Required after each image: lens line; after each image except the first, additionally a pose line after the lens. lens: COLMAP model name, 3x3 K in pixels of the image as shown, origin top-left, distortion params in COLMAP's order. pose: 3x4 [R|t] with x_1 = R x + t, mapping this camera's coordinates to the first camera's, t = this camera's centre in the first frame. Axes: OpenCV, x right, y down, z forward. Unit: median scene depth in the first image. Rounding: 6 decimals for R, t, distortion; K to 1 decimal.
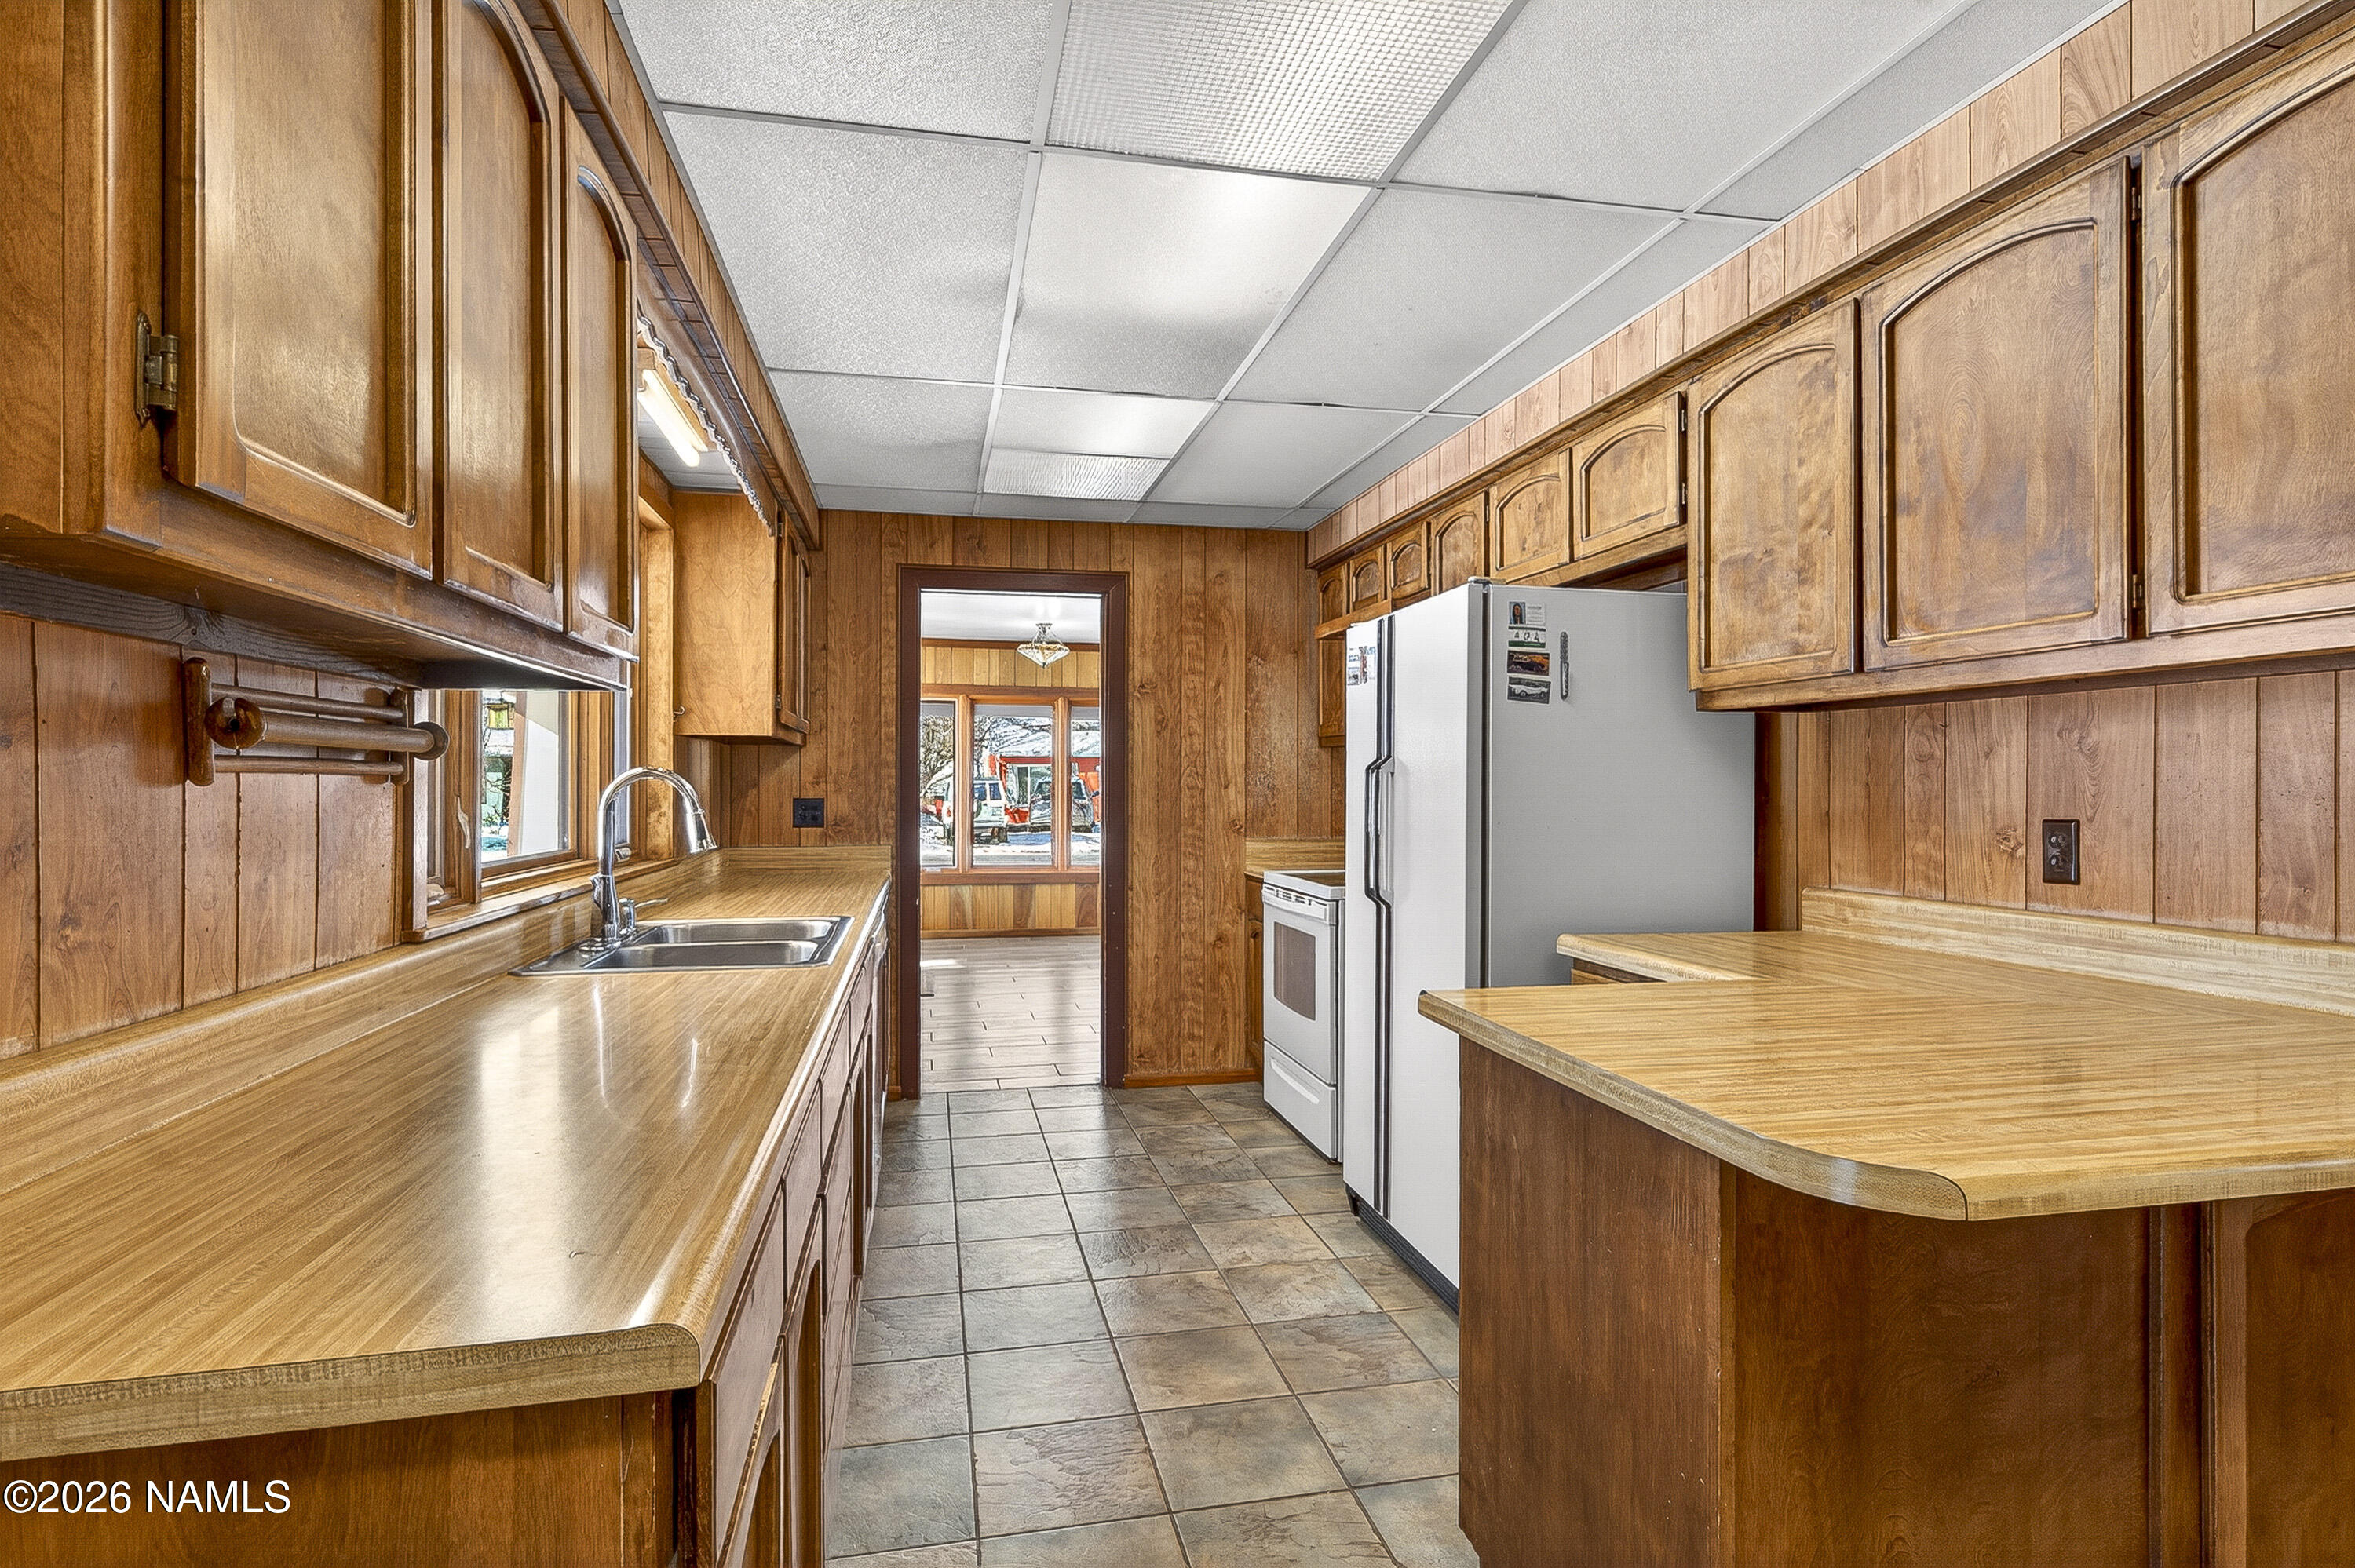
lens RADIAL K [[1159.5, 0, 1170.1], [0, 1159.5, 786.5], [0, 0, 1]] dist [-0.001113, -0.000020]
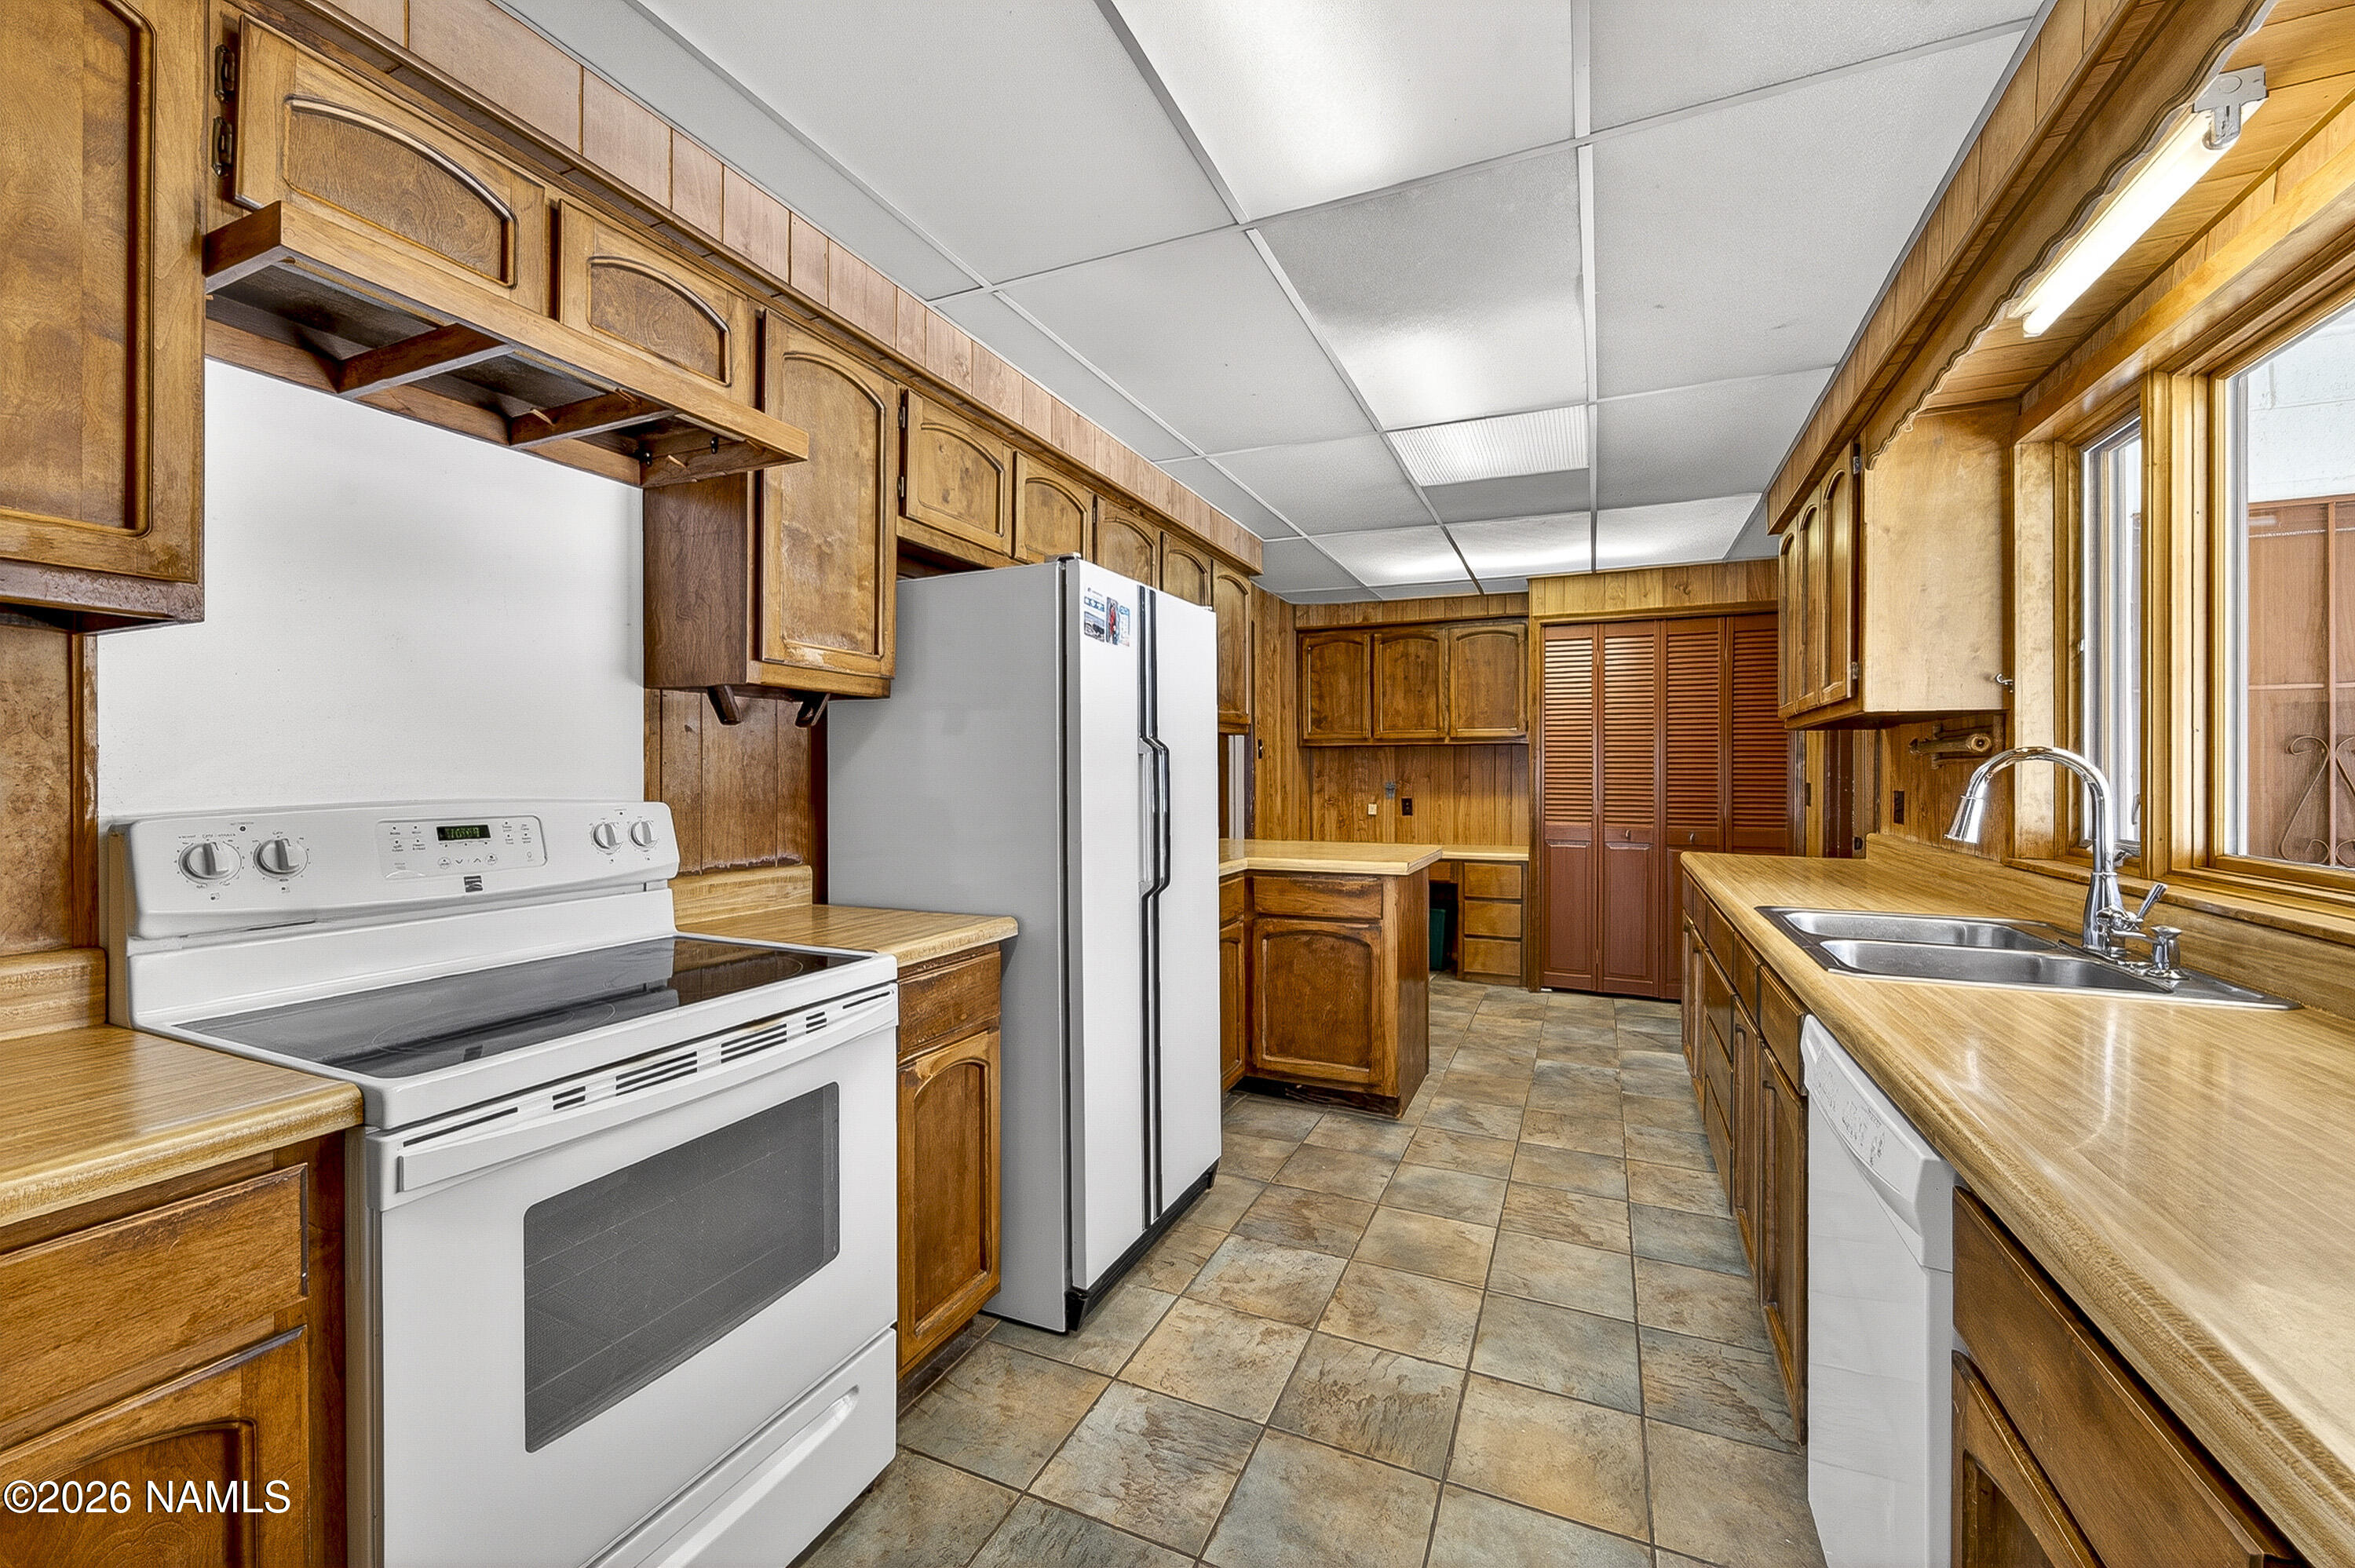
lens RADIAL K [[946.3, 0, 1170.2], [0, 946.3, 776.8], [0, 0, 1]] dist [0.001843, 0.000106]
pose [[-0.806449, -0.003641, 0.591293, -0.296111], [-0.000392, 0.999984, 0.005624, 0.002480], [-0.591304, 0.004303, -0.806437, 1.685345]]
